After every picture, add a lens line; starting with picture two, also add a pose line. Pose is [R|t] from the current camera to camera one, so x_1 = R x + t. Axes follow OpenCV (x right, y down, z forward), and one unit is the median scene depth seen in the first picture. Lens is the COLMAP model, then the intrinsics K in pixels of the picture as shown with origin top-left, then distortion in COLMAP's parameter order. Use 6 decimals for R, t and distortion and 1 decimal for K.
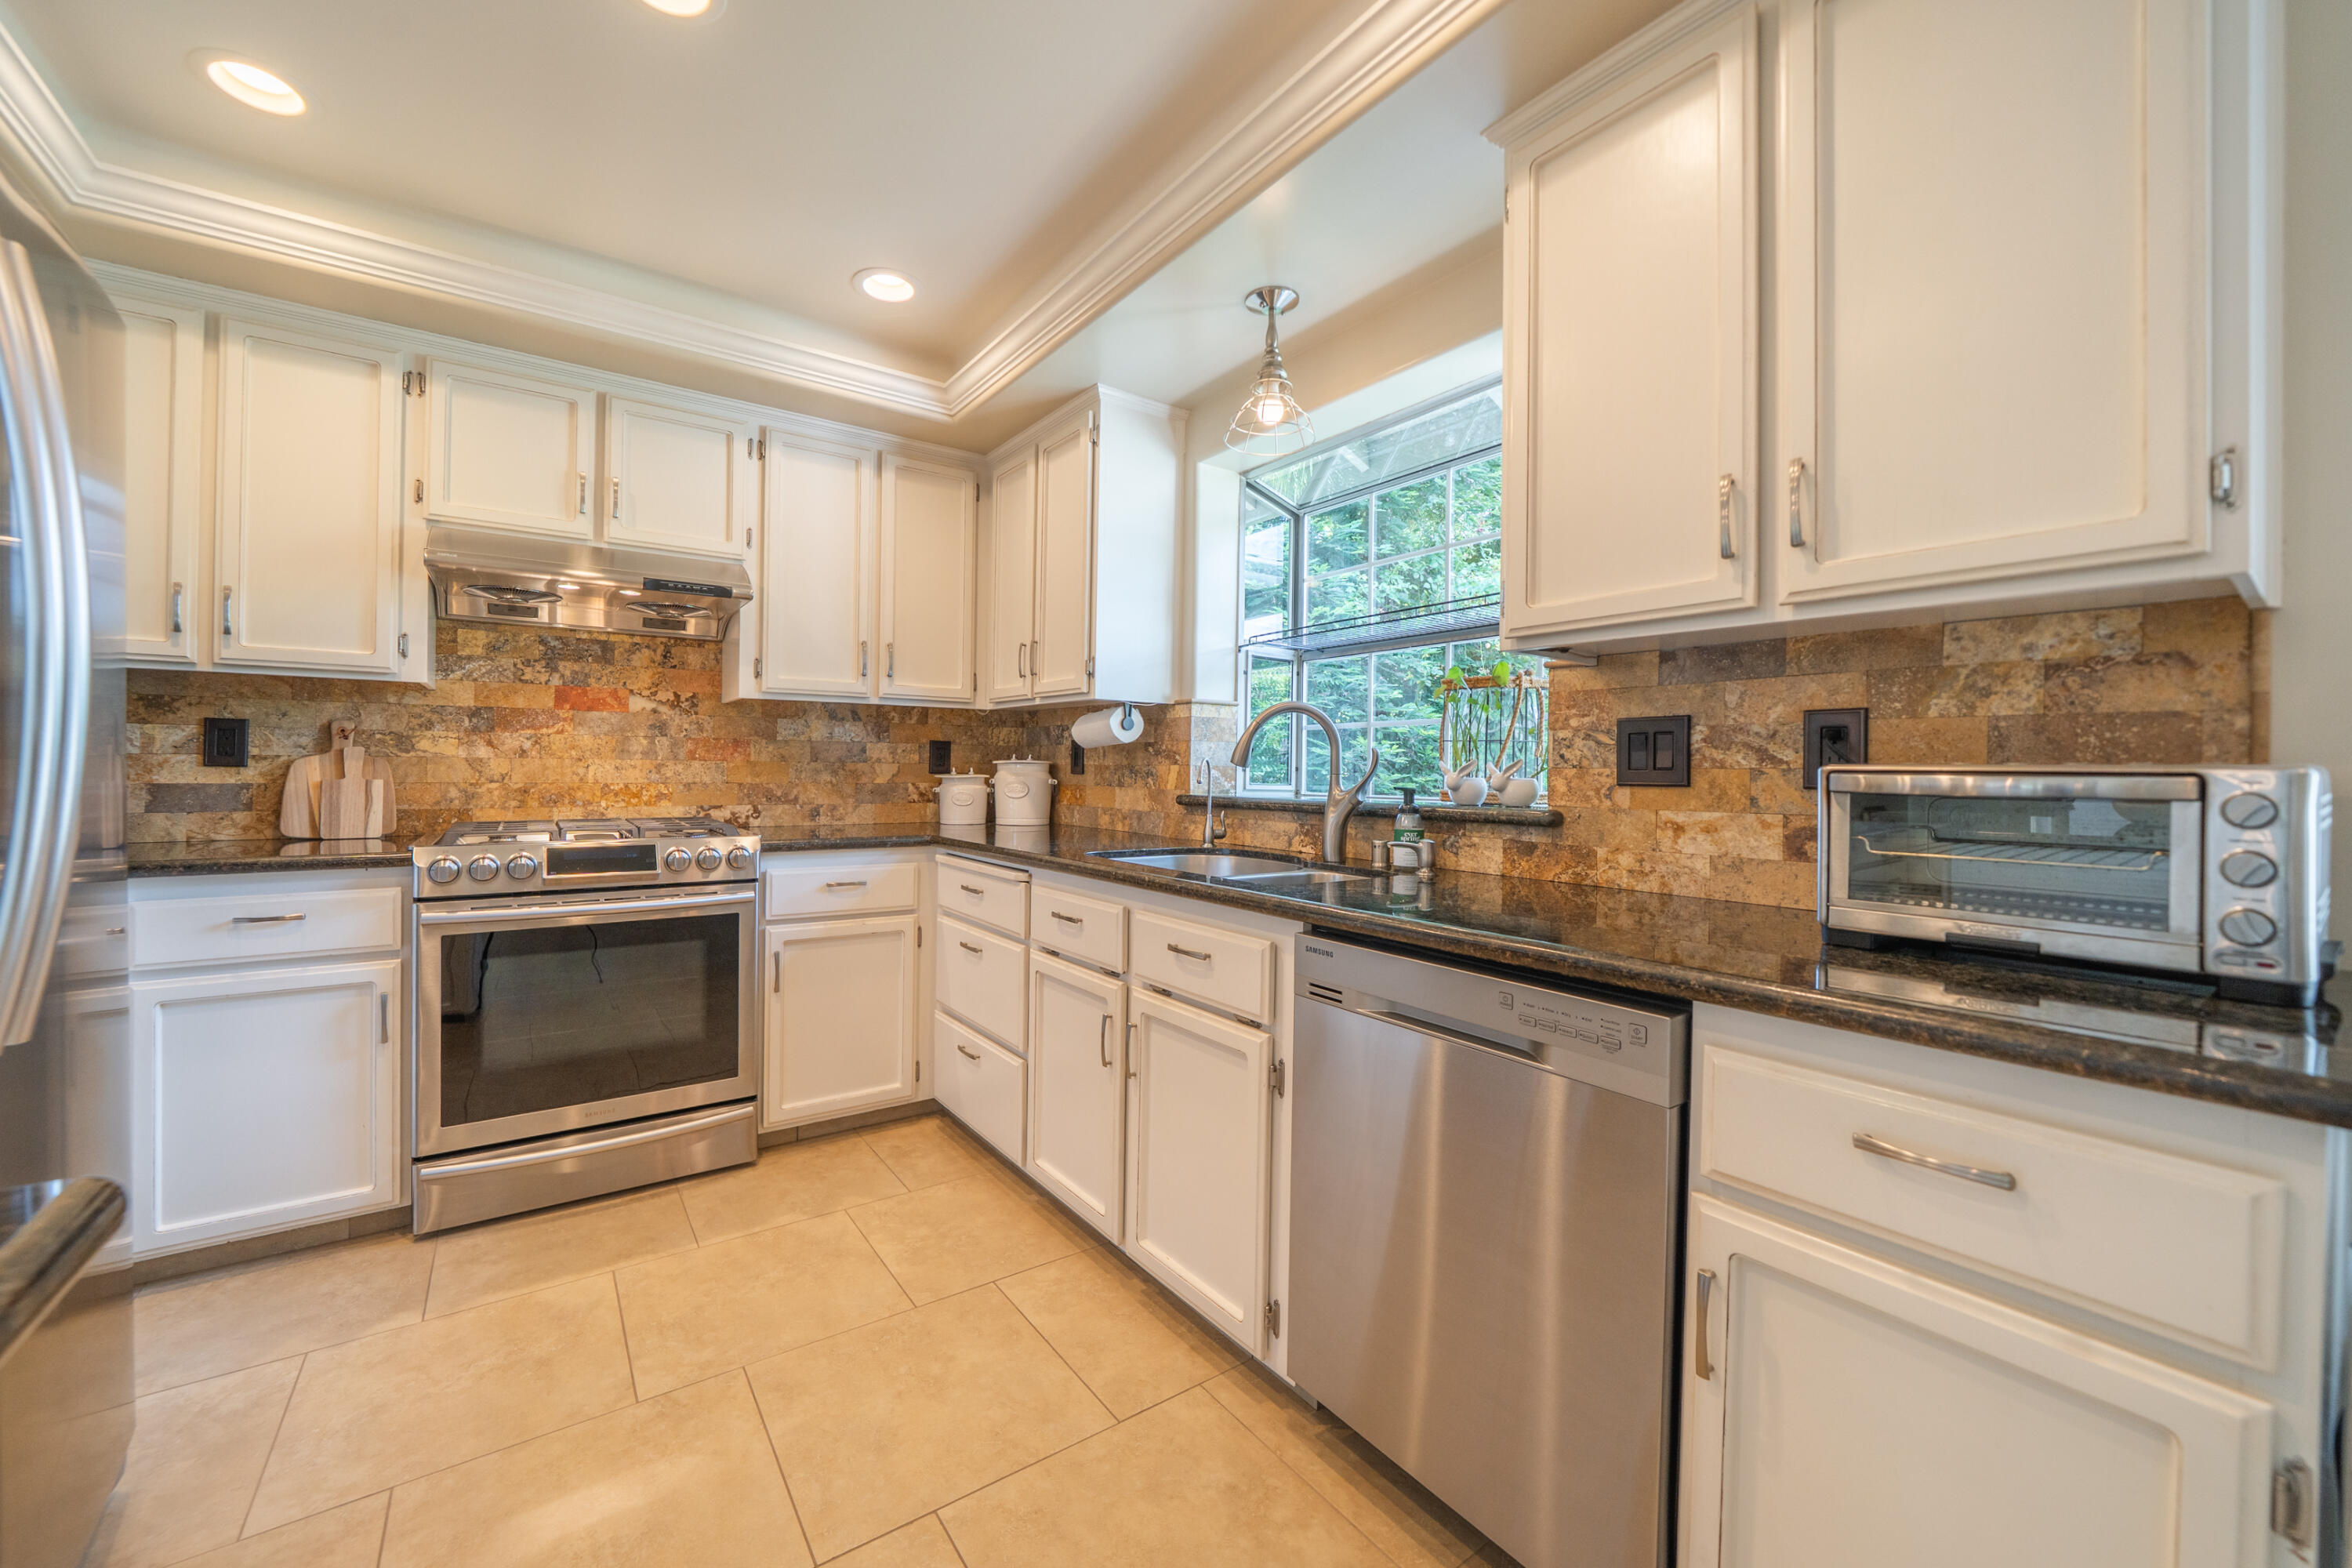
lens RADIAL K [[802.5, 0, 1168.7], [0, 802.5, 777.2], [0, 0, 1]] dist [-0.001989, -0.000122]
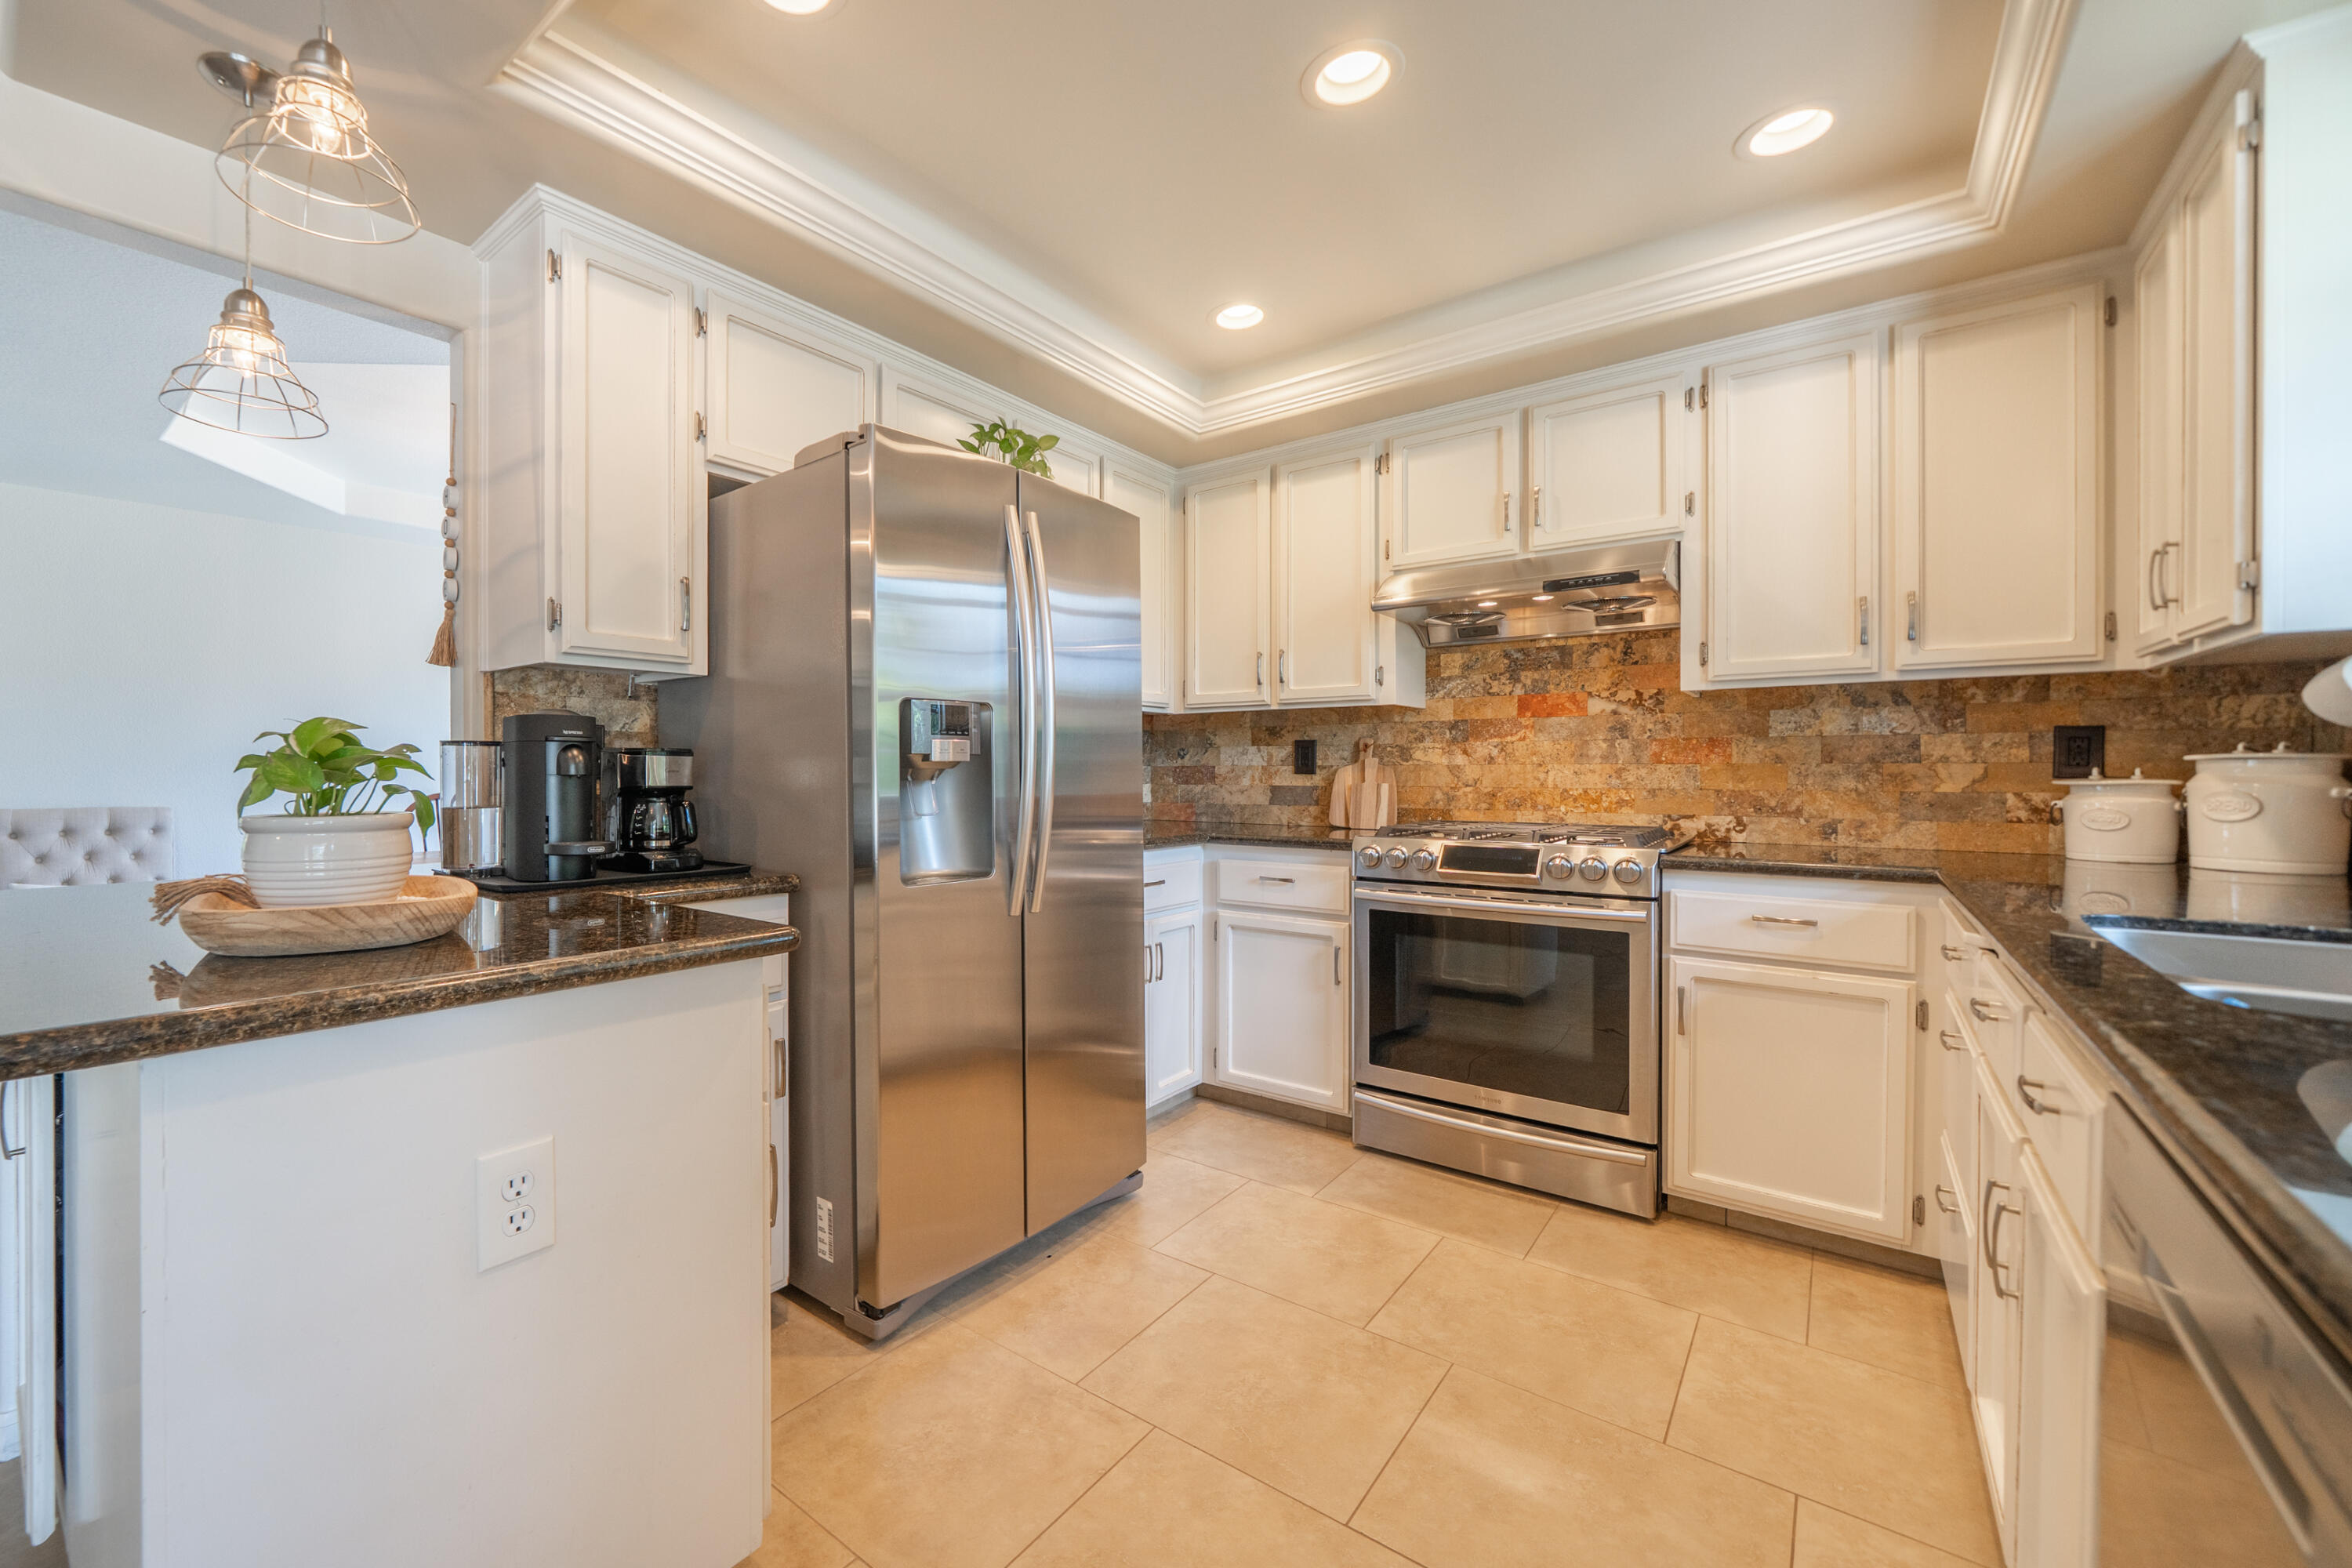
lens RADIAL K [[951.2, 0, 1176.0], [0, 951.2, 784.0], [0, 0, 1]] dist [0.000012, -0.000183]
pose [[0.372943, 0.002780, -0.927850, 0.250408], [-0.003284, 0.999993, 0.001677, 0.002025], [0.927849, 0.002421, 0.372949, 0.125961]]
